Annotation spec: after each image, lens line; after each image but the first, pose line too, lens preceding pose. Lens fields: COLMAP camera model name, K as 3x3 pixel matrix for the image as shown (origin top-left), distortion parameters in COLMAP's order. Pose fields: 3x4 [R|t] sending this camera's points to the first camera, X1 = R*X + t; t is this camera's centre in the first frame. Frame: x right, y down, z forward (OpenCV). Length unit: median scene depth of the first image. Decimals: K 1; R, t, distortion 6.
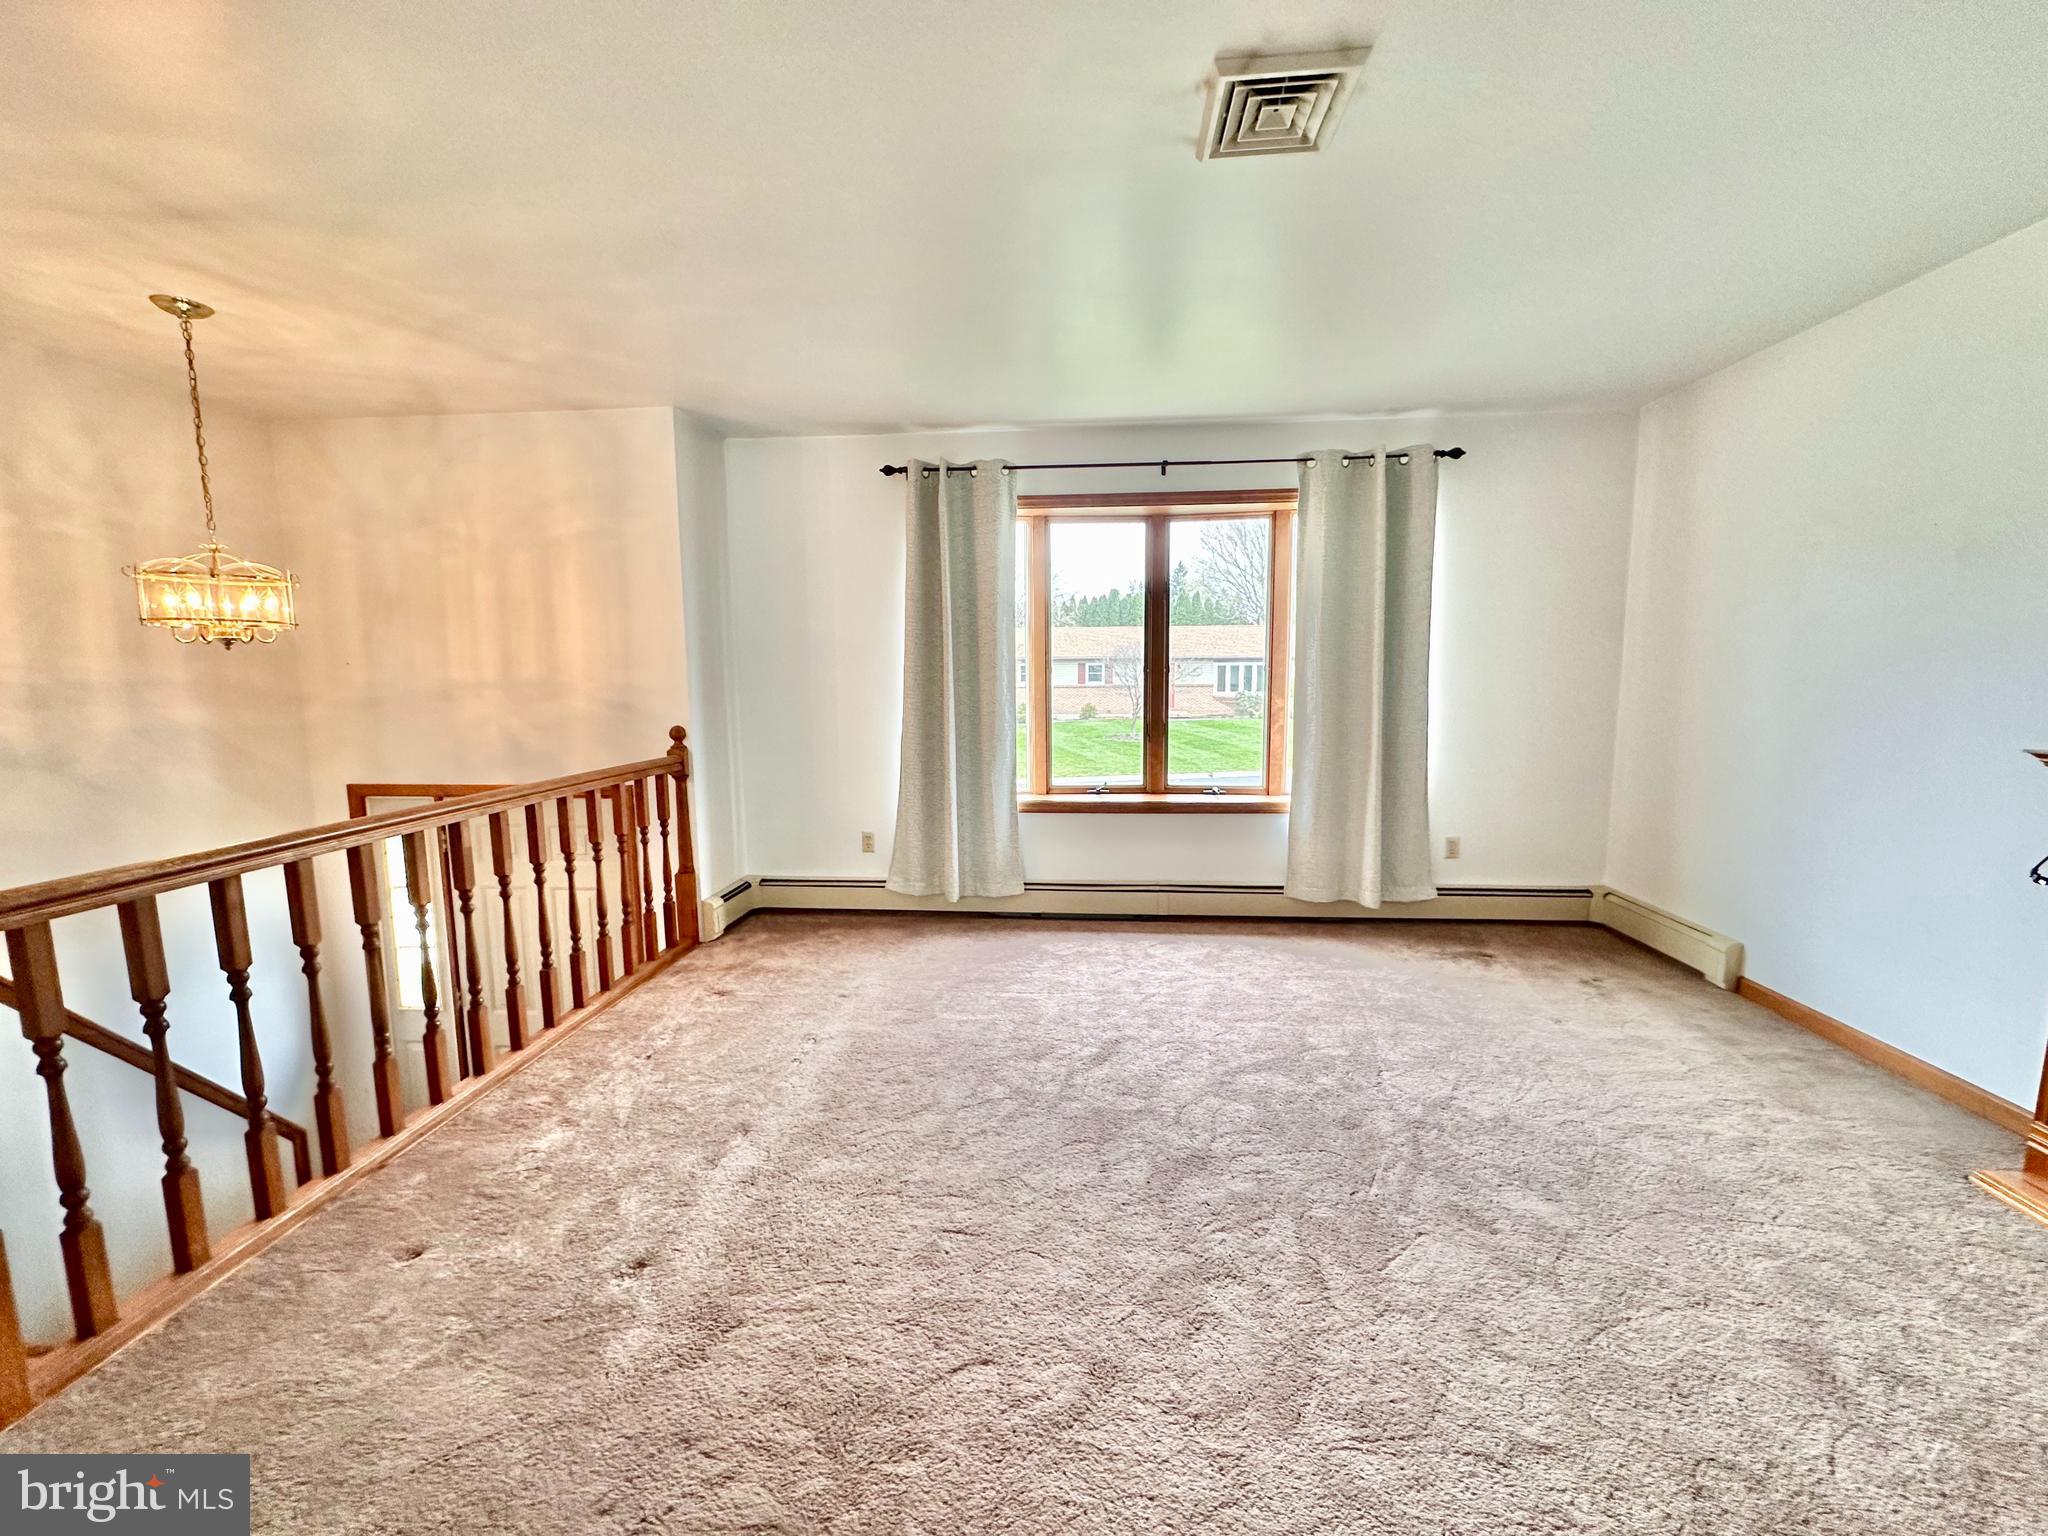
lens RADIAL K [[818.6, 0, 1022.8], [0, 818.6, 769.3], [0, 0, 1]] dist [-0.003630, 0.000579]
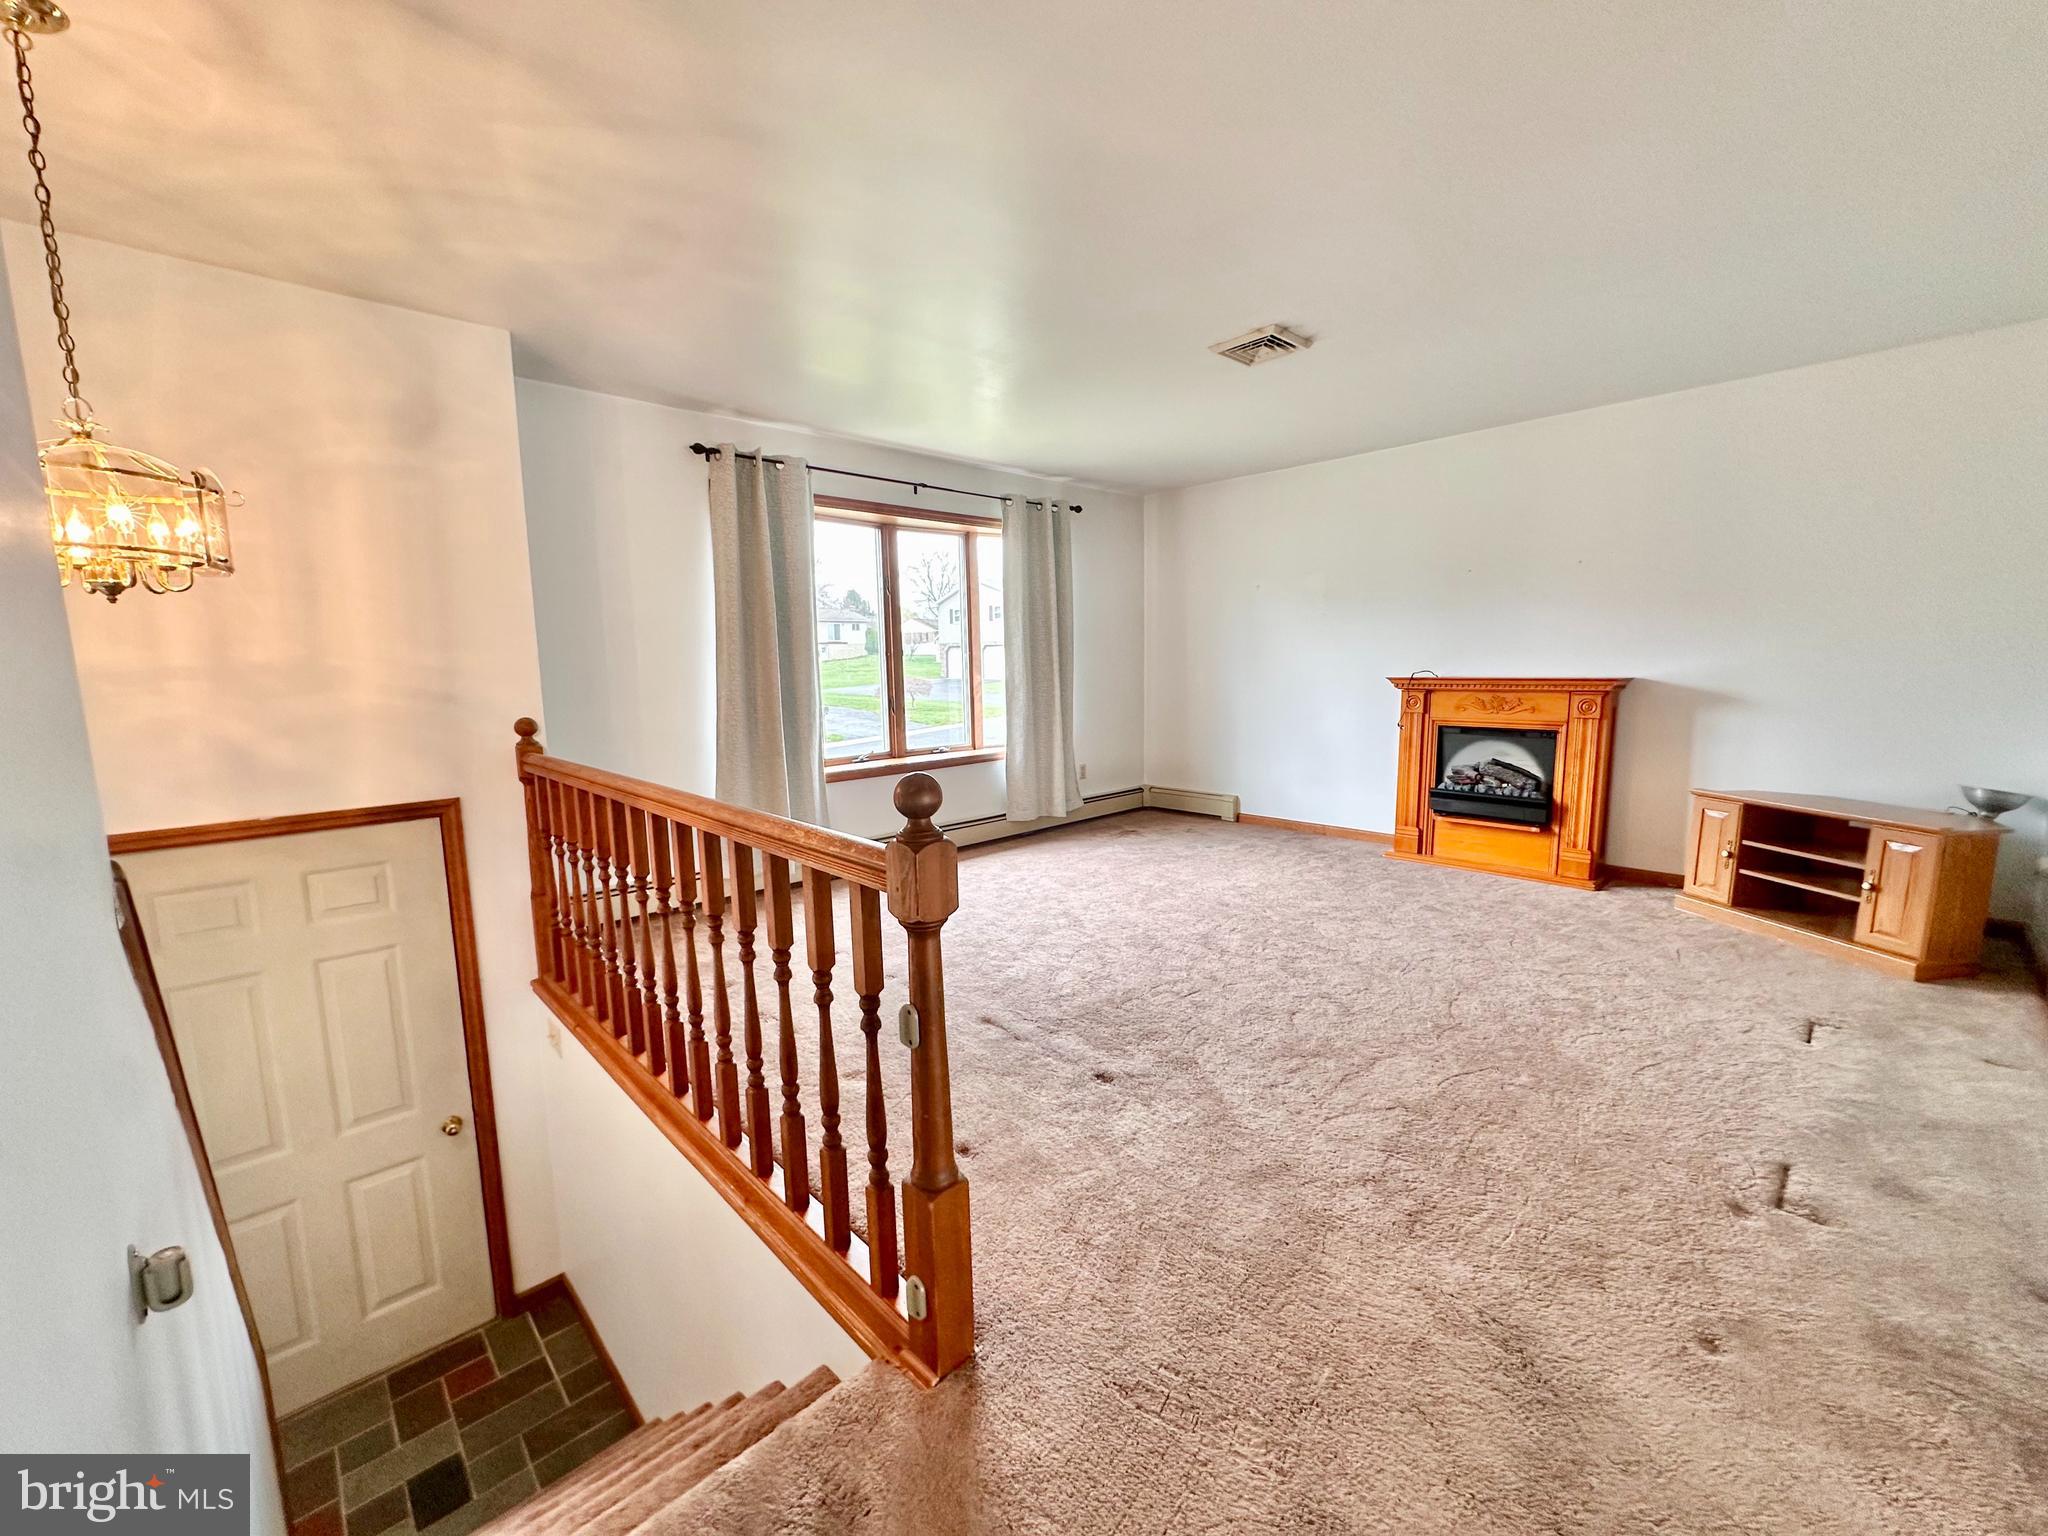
lens RADIAL K [[818.6, 0, 1022.8], [0, 818.6, 769.3], [0, 0, 1]] dist [-0.003630, 0.000579]
pose [[0.668707, -0.103216, 0.736327, -0.706444], [0.103592, 0.993592, 0.045201, 0.013543], [-0.736274, 0.046051, 0.675115, 0.073480]]
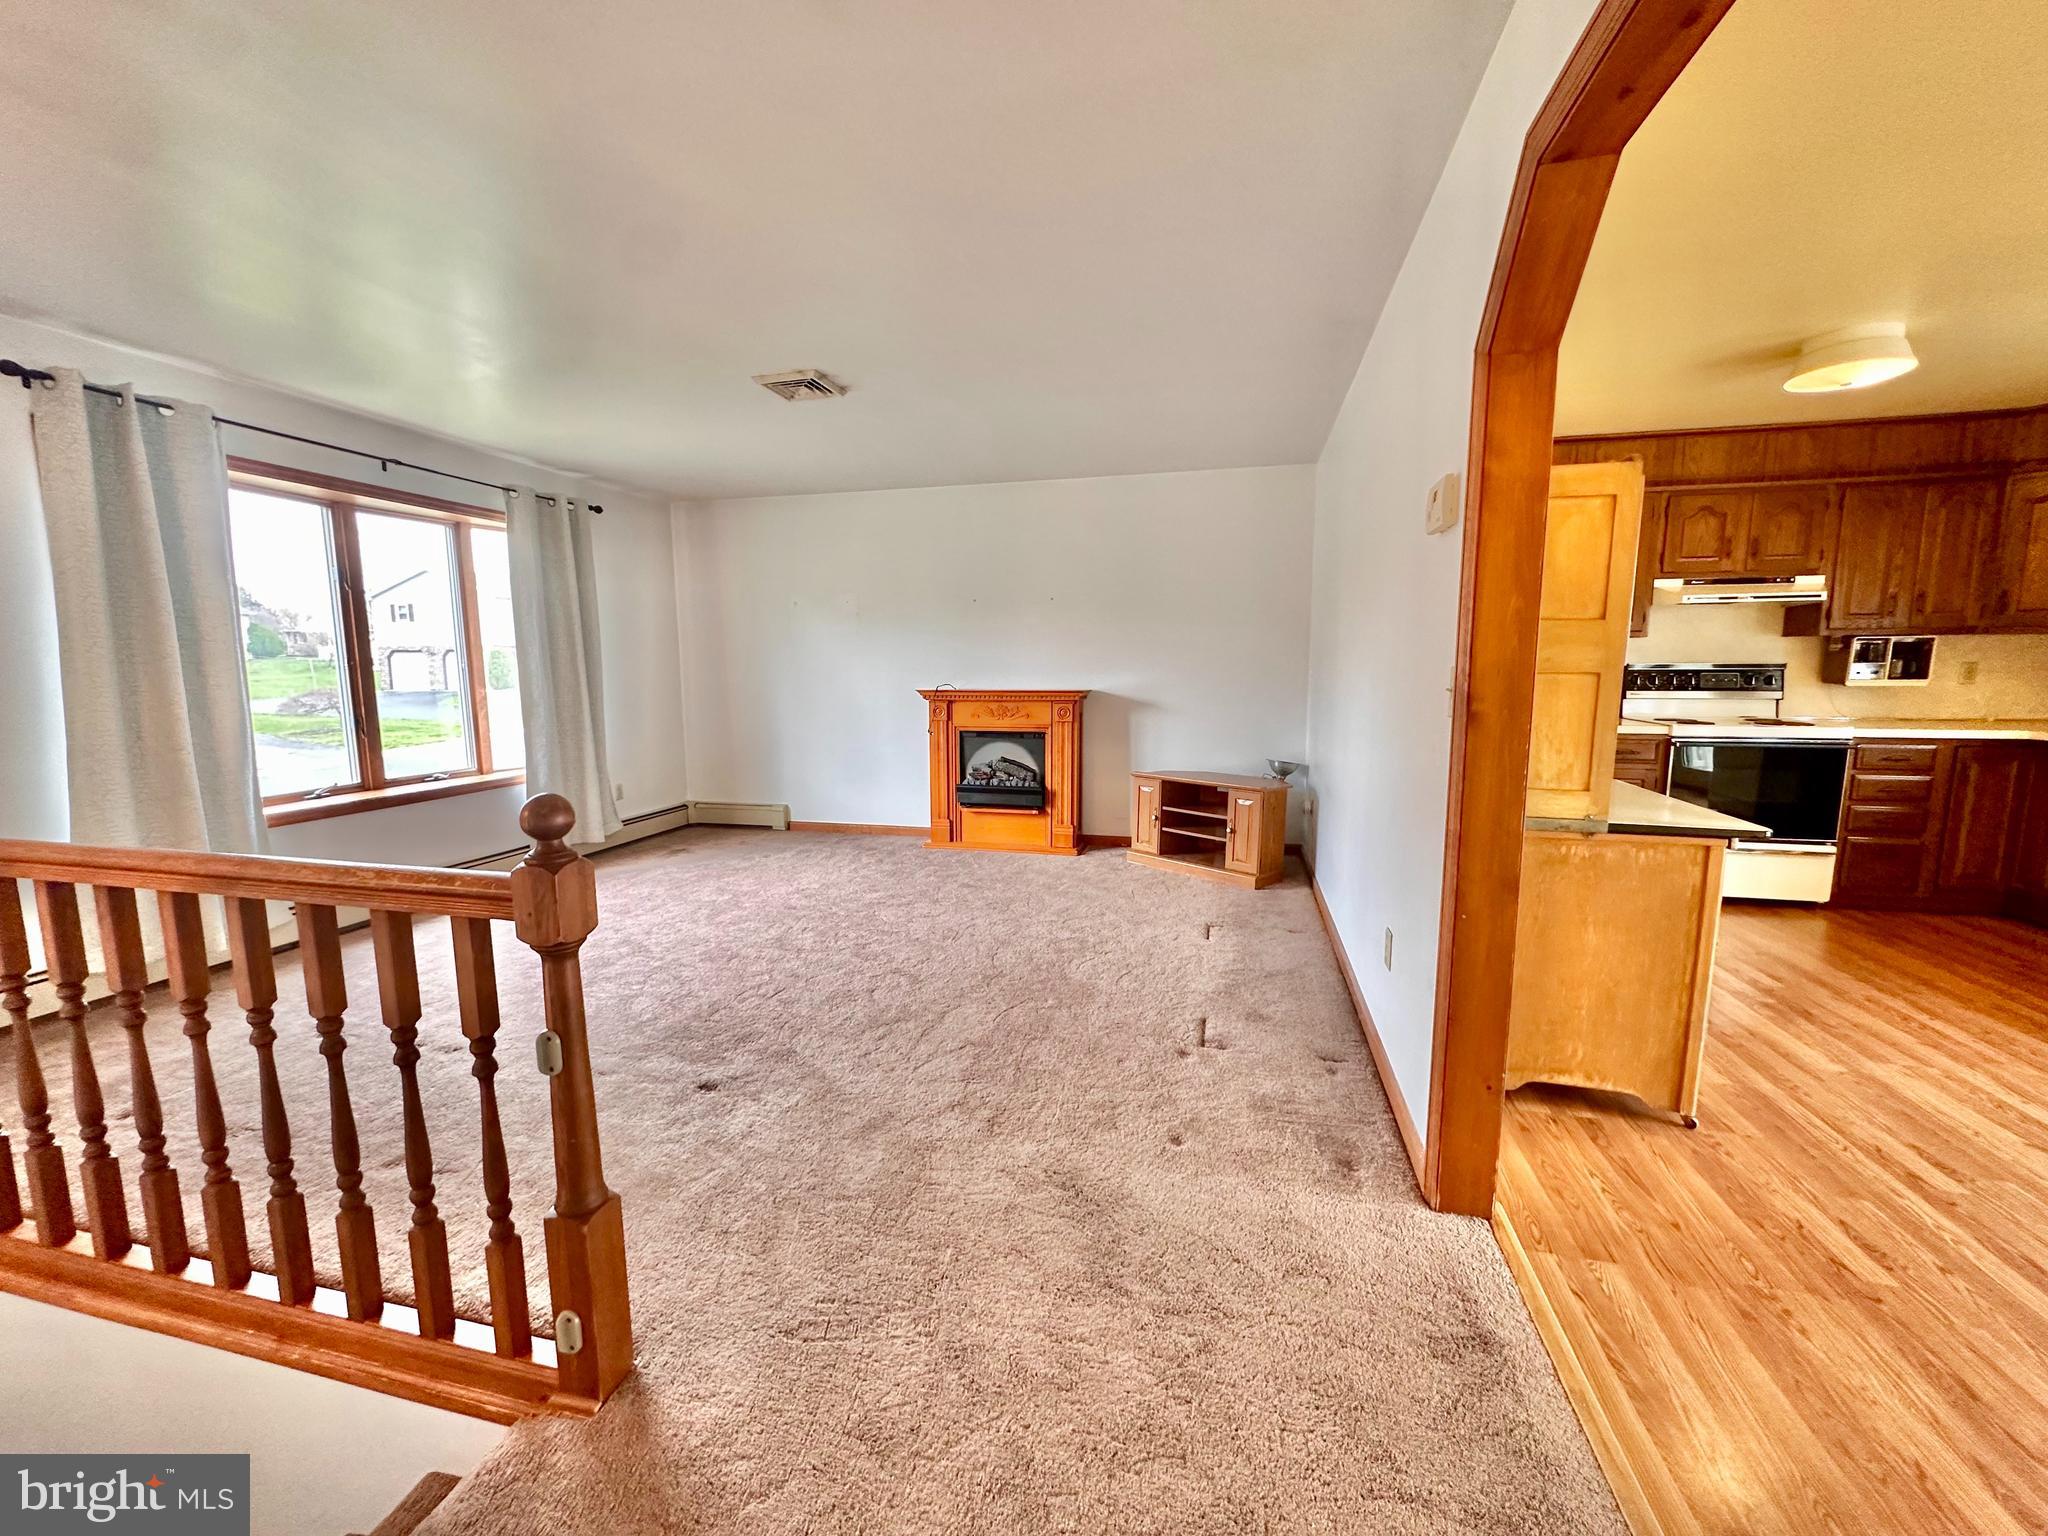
lens RADIAL K [[818.6, 0, 1022.8], [0, 818.6, 769.3], [0, 0, 1]] dist [-0.003630, 0.000579]
pose [[0.163619, -0.118296, 0.979405, -0.782031], [0.124094, 0.987367, 0.098527, 0.006960], [-0.978688, 0.105418, 0.176232, 0.084014]]
